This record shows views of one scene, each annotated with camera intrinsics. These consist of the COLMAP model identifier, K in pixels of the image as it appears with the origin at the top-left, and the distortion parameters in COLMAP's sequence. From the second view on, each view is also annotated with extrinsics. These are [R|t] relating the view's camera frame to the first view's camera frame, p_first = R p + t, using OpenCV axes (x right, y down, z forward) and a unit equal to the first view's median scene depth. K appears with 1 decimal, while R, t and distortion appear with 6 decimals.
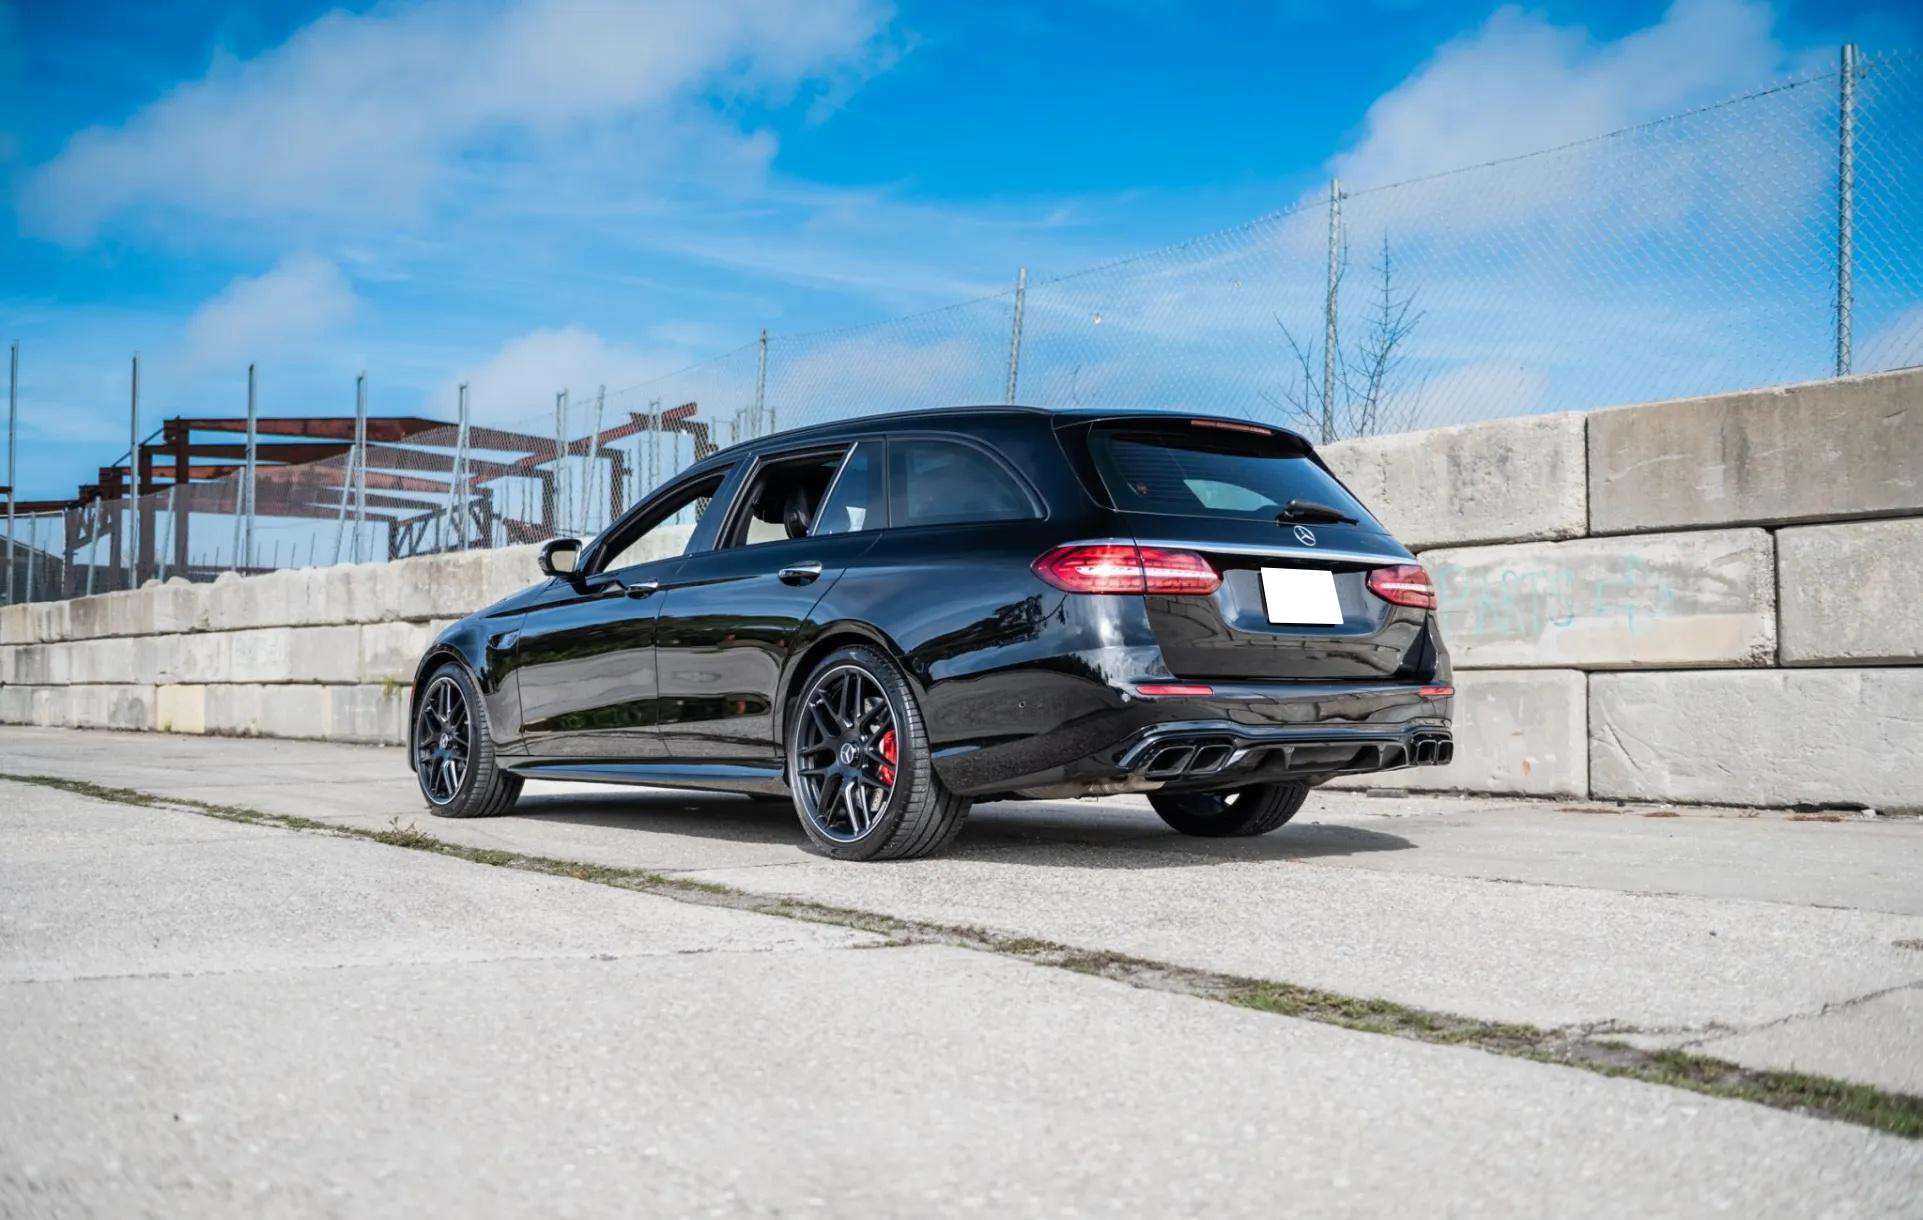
lens RADIAL K [[2029.1, 0, 946.5], [0, 2029.1, 622.7], [0, 0, 1]] dist [0.012421, 0.000000]
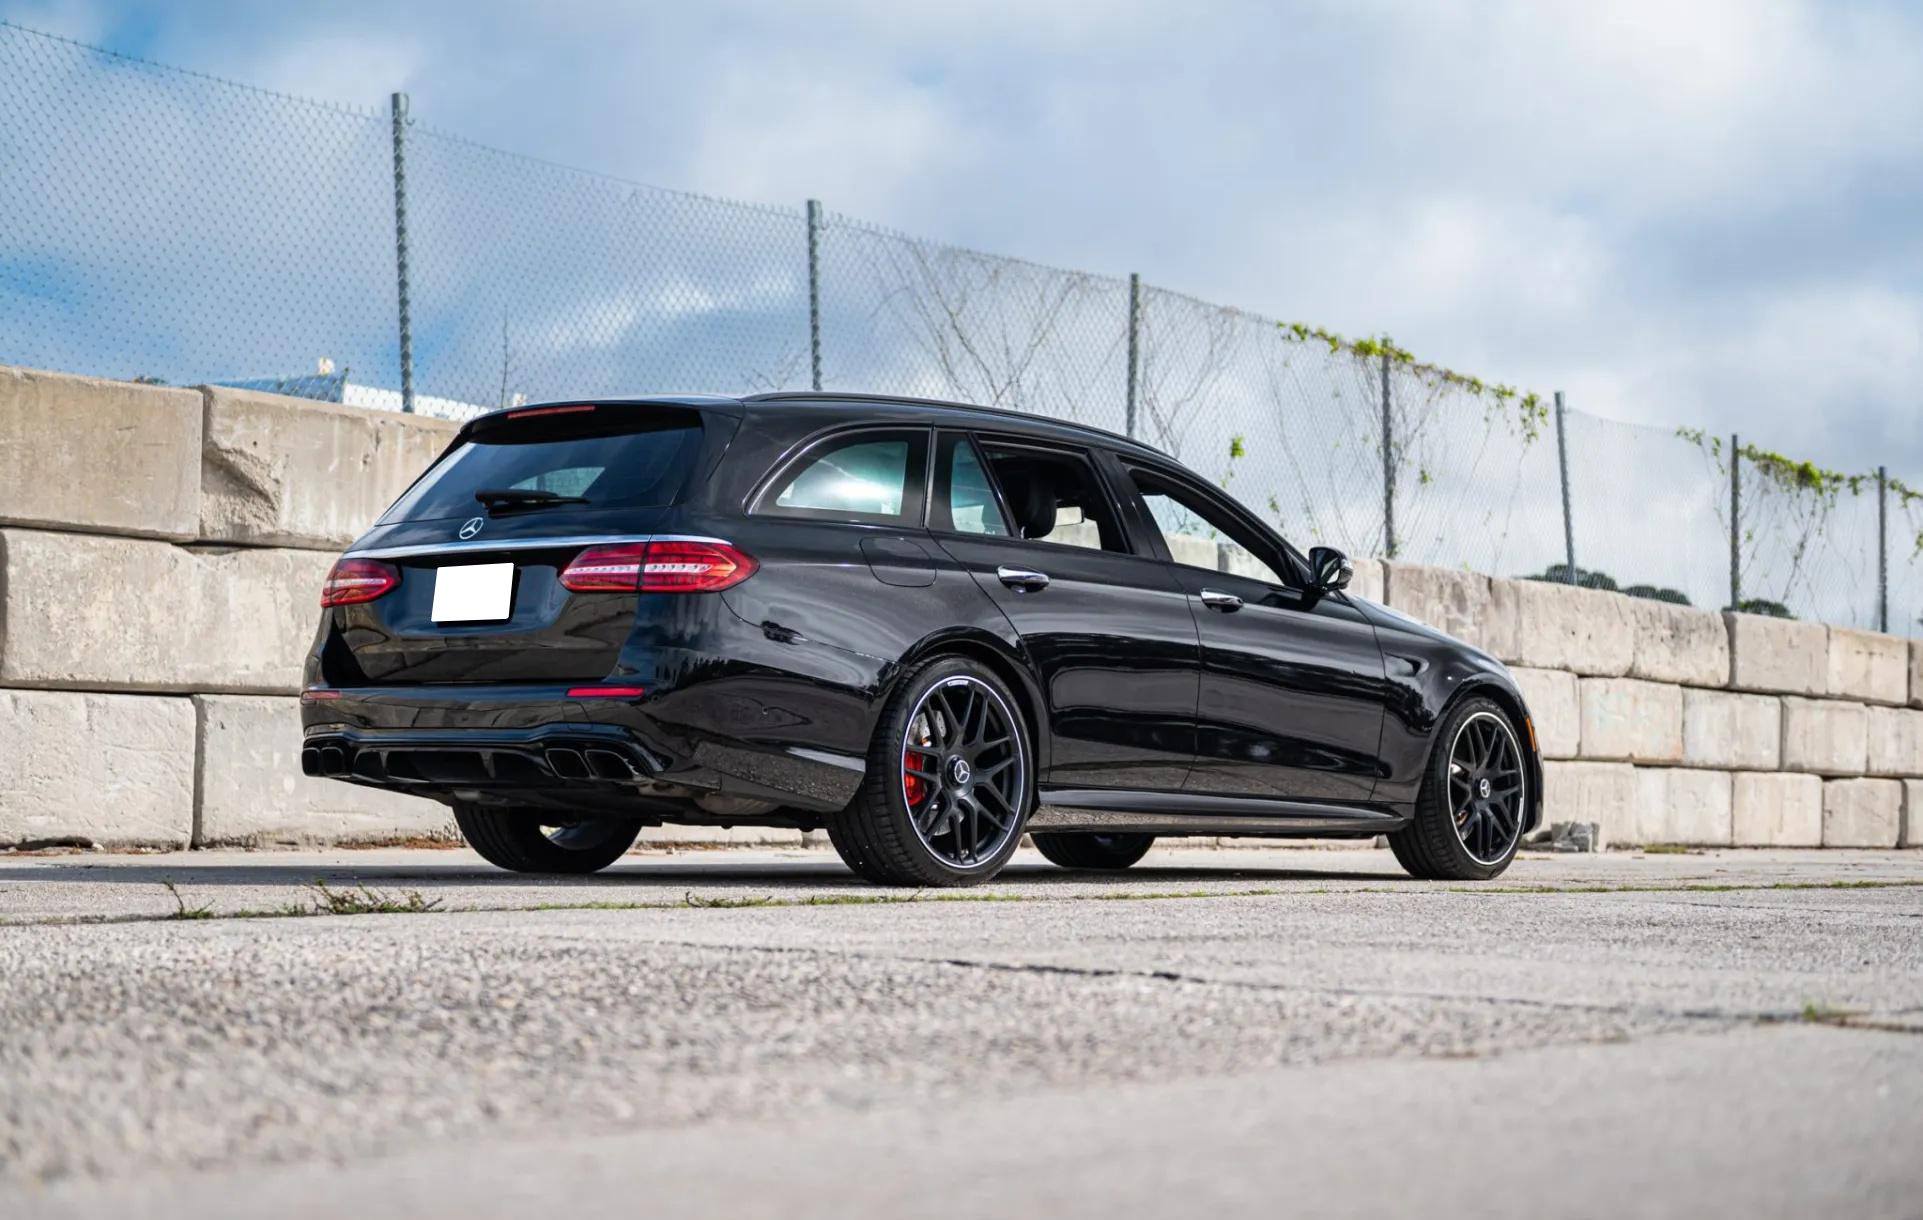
lens RADIAL K [[3091.2, 0, 965.4], [0, 3091.2, 647.2], [0, 0, 1]] dist [0.035755, 0.000000]
pose [[-0.185779, 0.048802, 0.981379, -0.952553], [-0.055751, 0.996633, -0.060114, 0.060321], [-0.981009, -0.065881, -0.182433, 0.809538]]
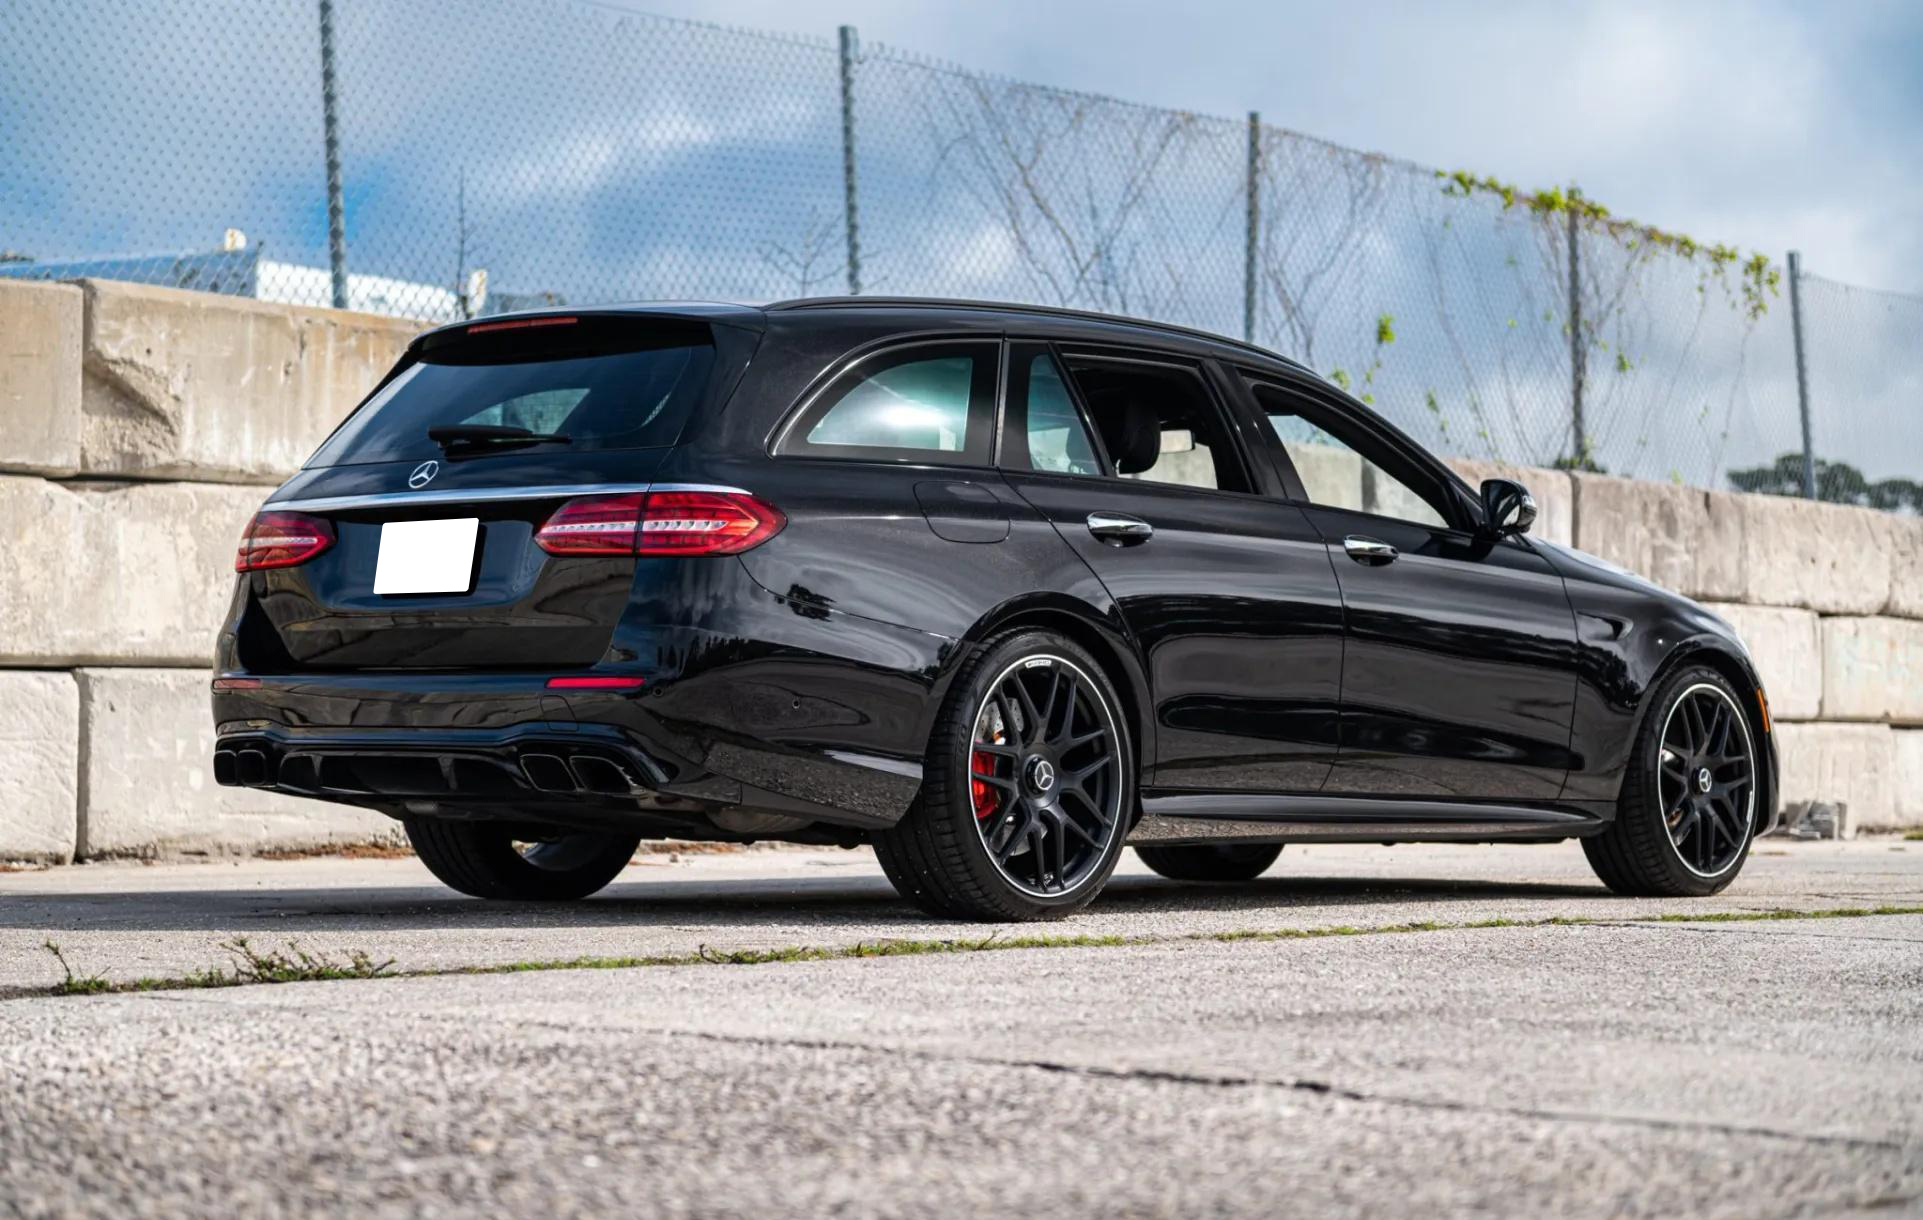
lens RADIAL K [[3901.9, 0, 975.4], [0, 3901.9, 629.3], [0, 0, 1]] dist [0.022856, 0.000000]
pose [[-0.169262, 0.033054, 0.985017, -0.951716], [-0.049030, 0.997918, -0.041912, 0.046102], [-0.984351, -0.055390, -0.167289, 0.812141]]
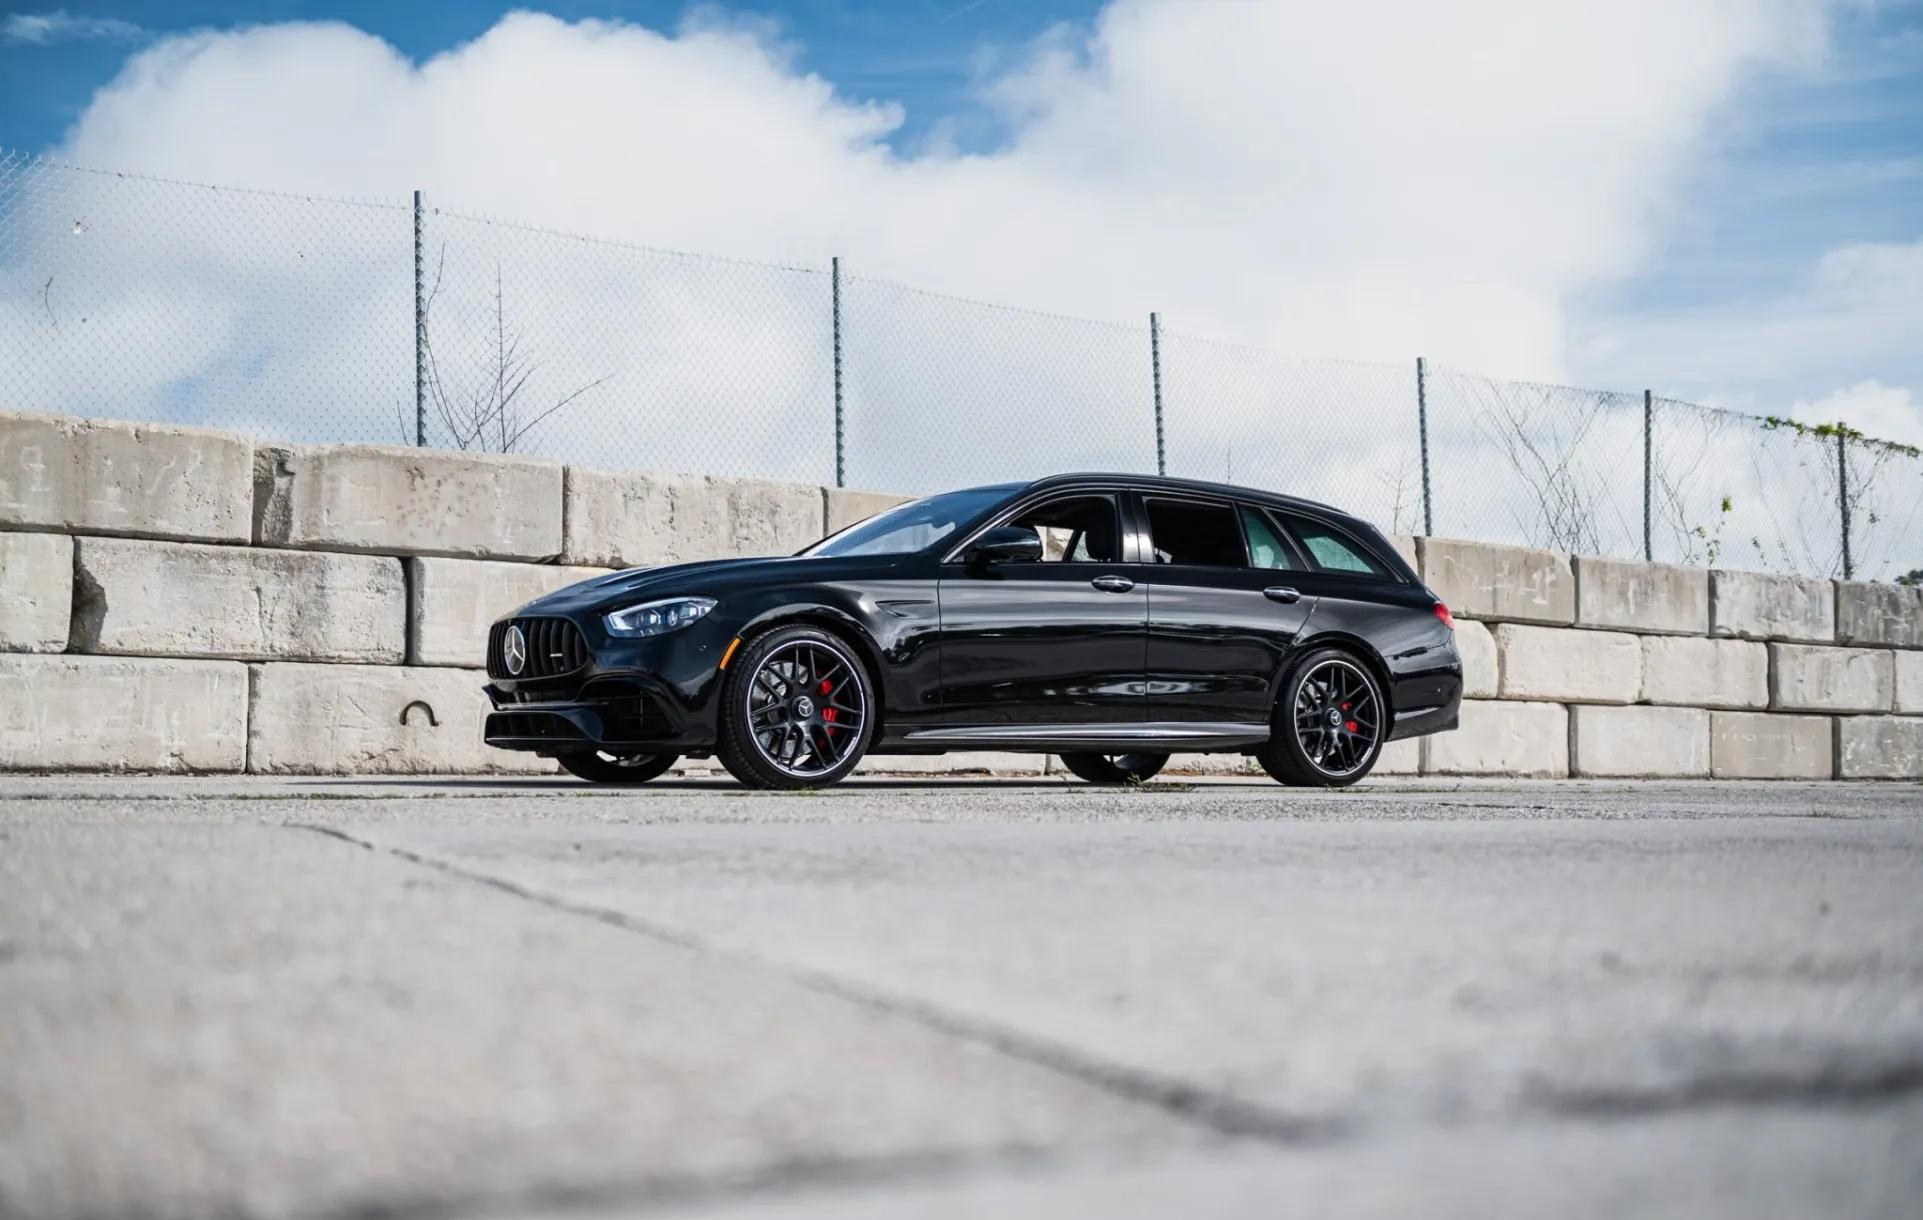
lens RADIAL K [[2313.9, 0, 965.2], [0, 2313.9, 623.7], [0, 0, 1]] dist [0.020159, 0.000000]
pose [[0.075041, 0.060383, 0.995351, -1.273265], [-0.049909, 0.997141, -0.056729, 0.073482], [-0.995931, -0.045419, 0.077841, 0.819084]]
